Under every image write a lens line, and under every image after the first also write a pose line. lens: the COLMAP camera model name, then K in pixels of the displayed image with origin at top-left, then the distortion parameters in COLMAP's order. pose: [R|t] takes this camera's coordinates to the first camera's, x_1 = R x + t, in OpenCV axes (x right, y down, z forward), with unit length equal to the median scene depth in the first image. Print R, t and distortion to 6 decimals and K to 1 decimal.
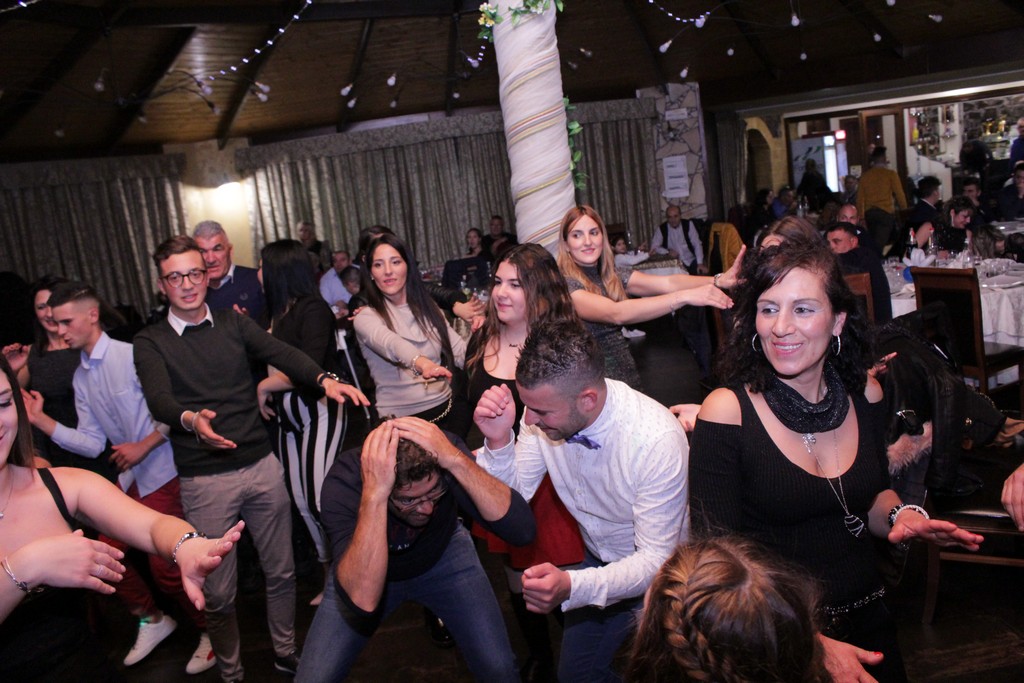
lens RADIAL K [[875.7, 0, 494.5], [0, 875.7, 342.1], [0, 0, 1]] dist [-0.169917, 0.188619]
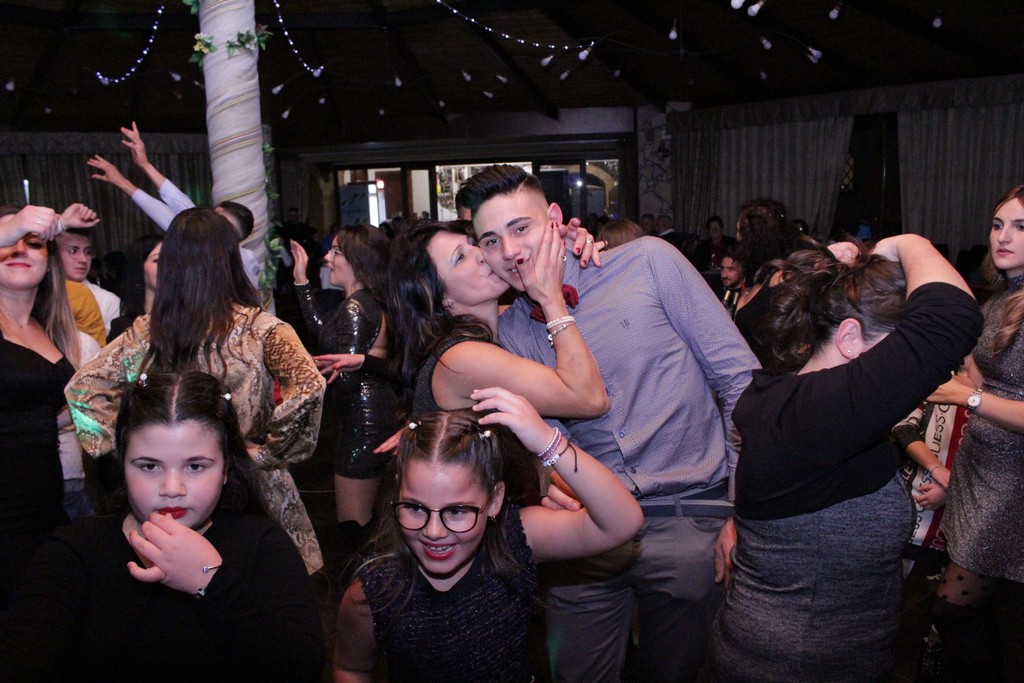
lens RADIAL K [[875.7, 0, 494.5], [0, 875.7, 342.1], [0, 0, 1]] dist [-0.169917, 0.188619]
pose [[0.849203, 0.000879, 0.528067, -0.096239], [0.028258, 0.998490, -0.047105, 0.030595], [-0.527311, 0.054923, 0.847896, -0.056534]]
